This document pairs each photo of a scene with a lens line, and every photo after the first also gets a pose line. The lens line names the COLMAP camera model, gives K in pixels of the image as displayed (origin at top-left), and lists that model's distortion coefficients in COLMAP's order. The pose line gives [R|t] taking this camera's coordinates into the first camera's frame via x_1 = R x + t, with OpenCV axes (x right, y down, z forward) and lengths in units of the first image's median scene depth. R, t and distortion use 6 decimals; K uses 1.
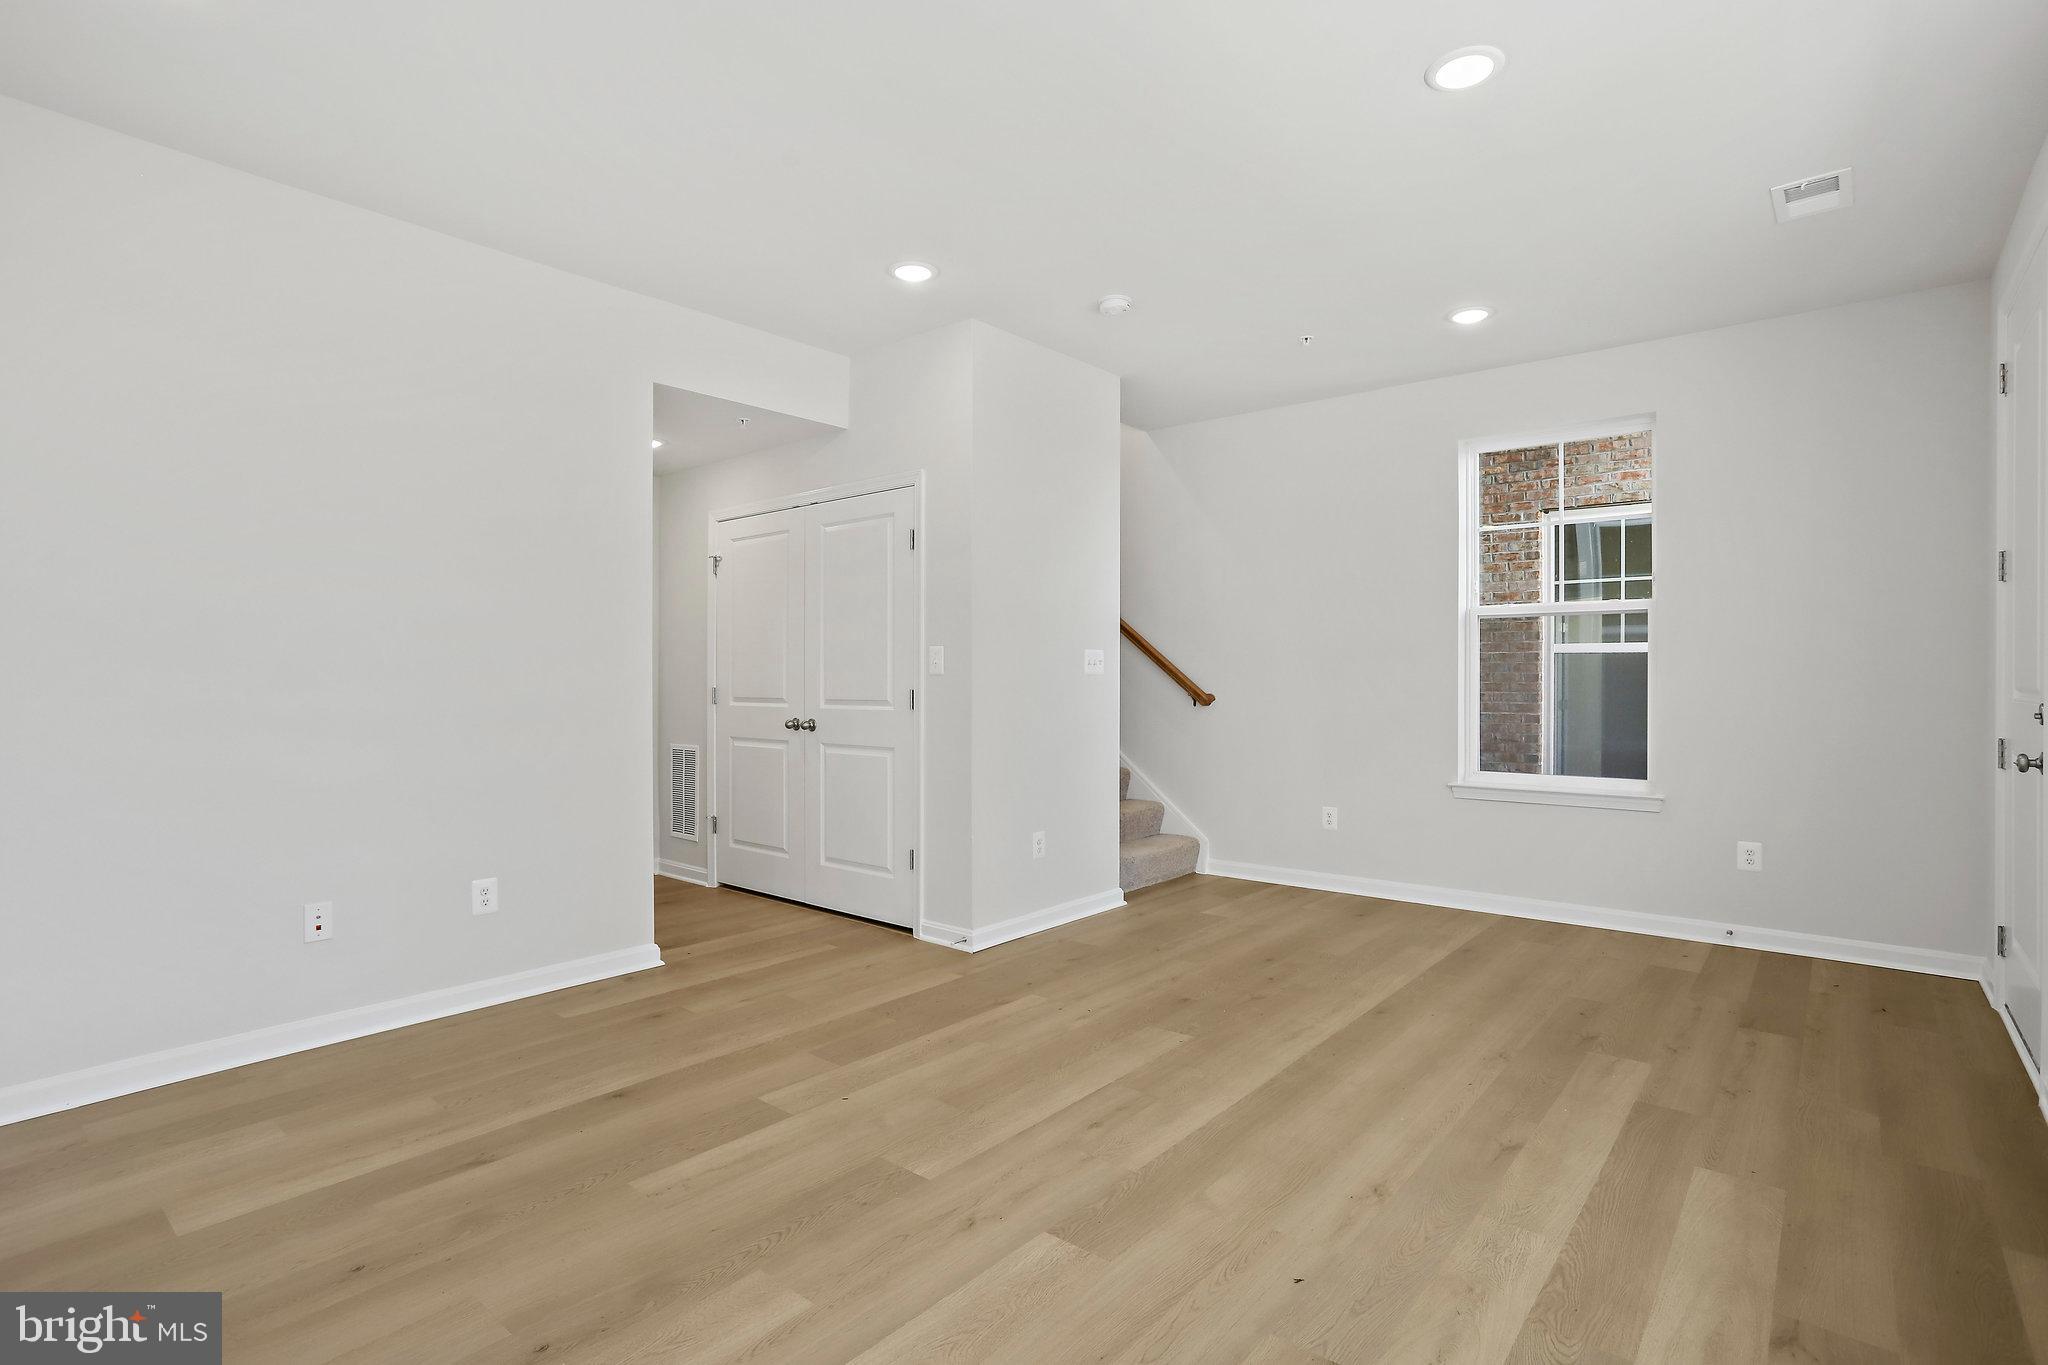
lens RADIAL K [[1008.8, 0, 1033.9], [0, 1008.8, 691.4], [0, 0, 1]] dist [-0.059584, 0.032967]
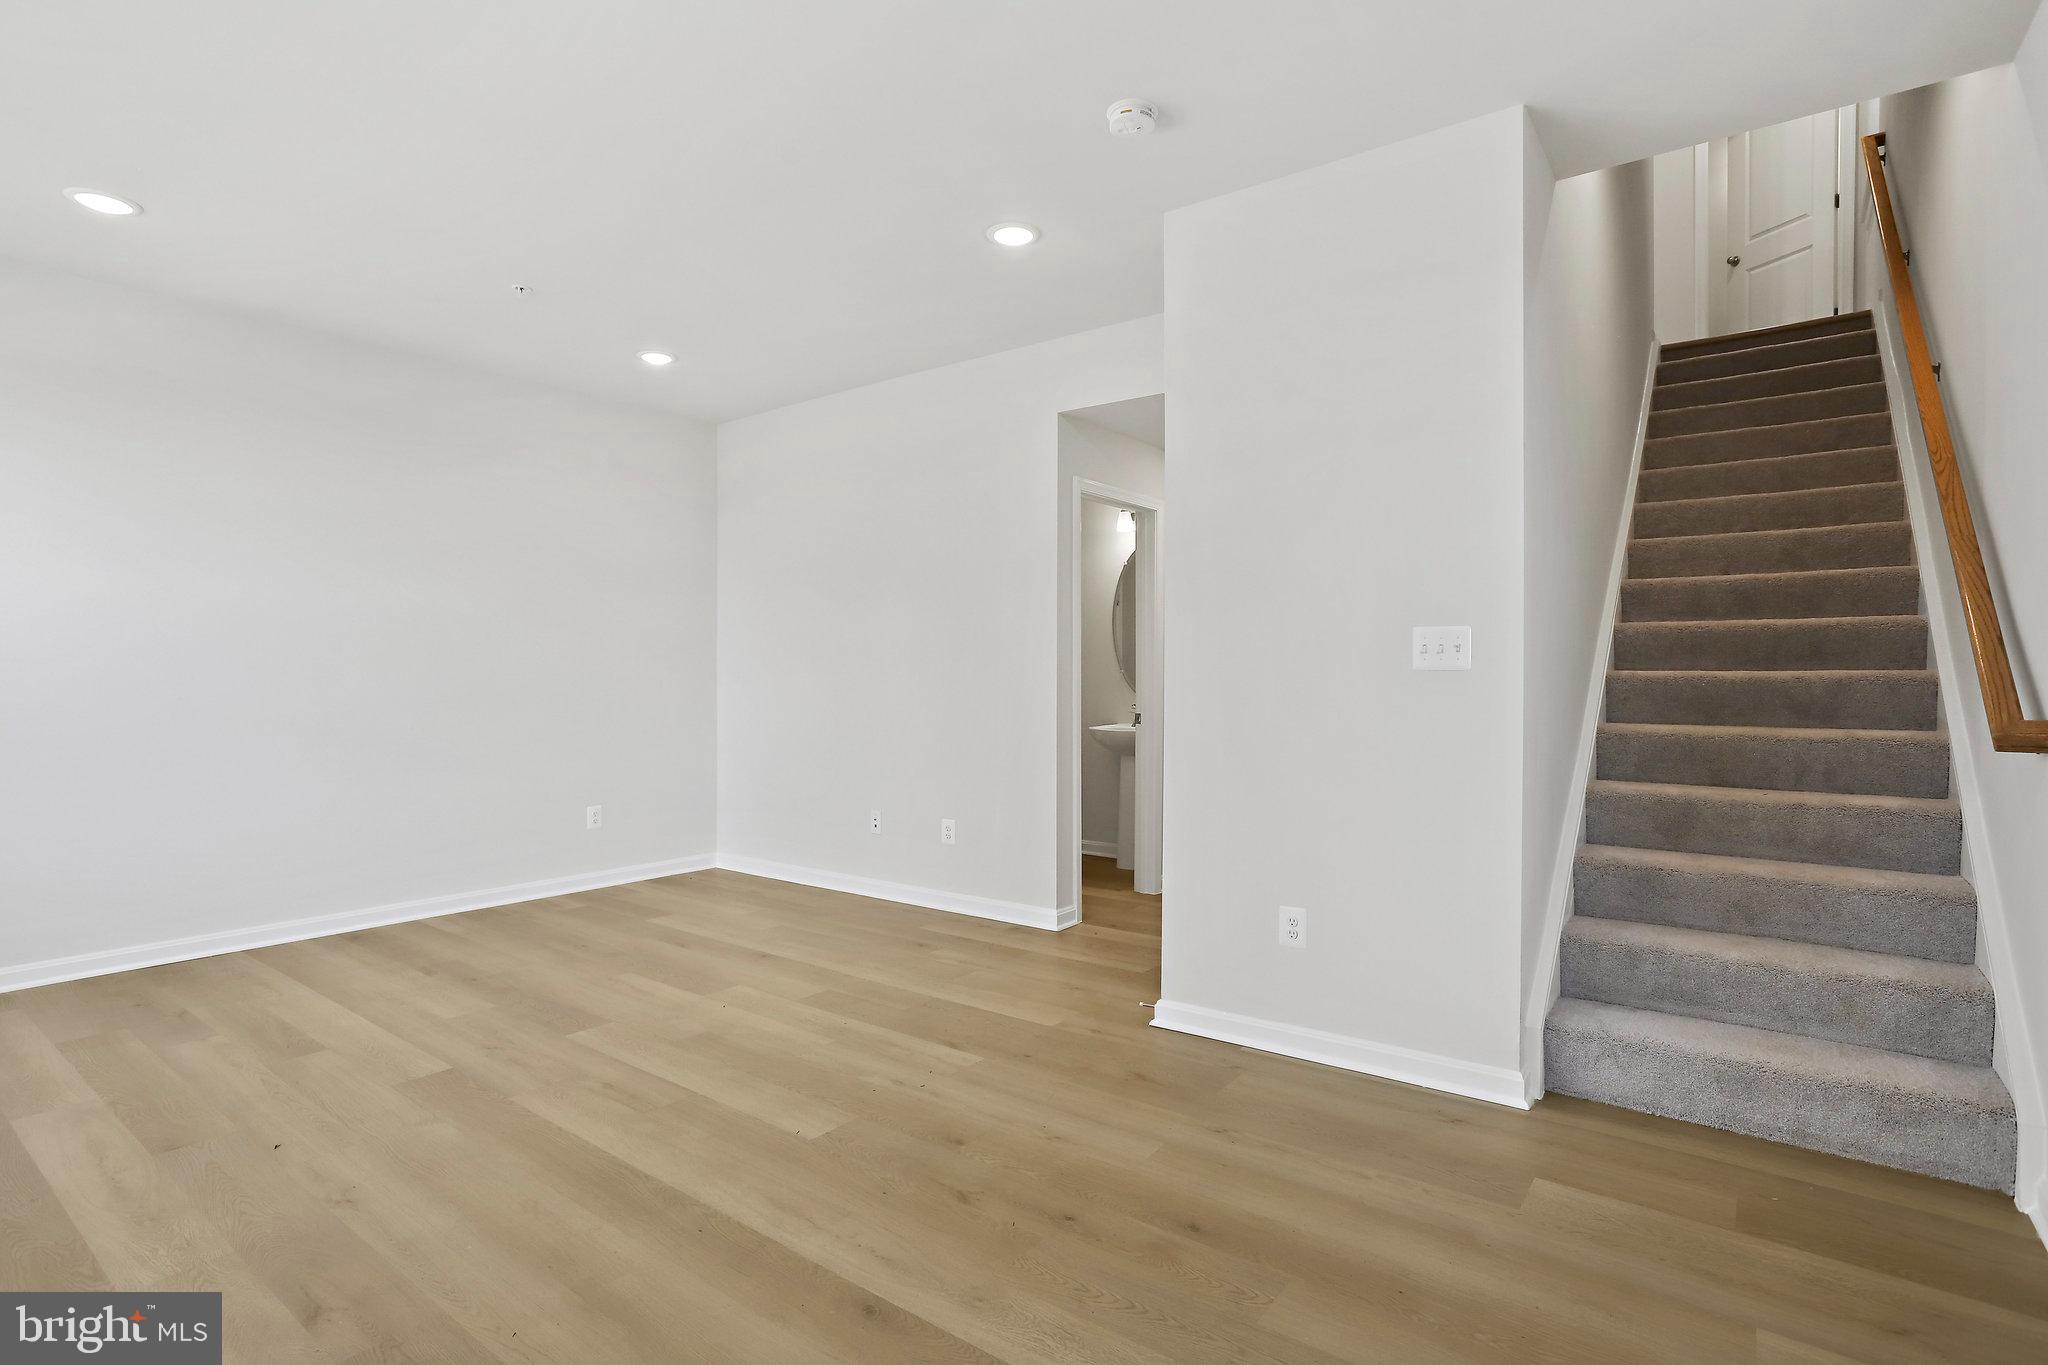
lens RADIAL K [[1008.8, 0, 1033.9], [0, 1008.8, 691.4], [0, 0, 1]] dist [-0.059584, 0.032967]
pose [[0.041323, 0.015518, -0.999025, 0.935191], [-0.011647, 0.999819, 0.015048, -0.015404], [0.999078, 0.011014, 0.041496, 1.142025]]
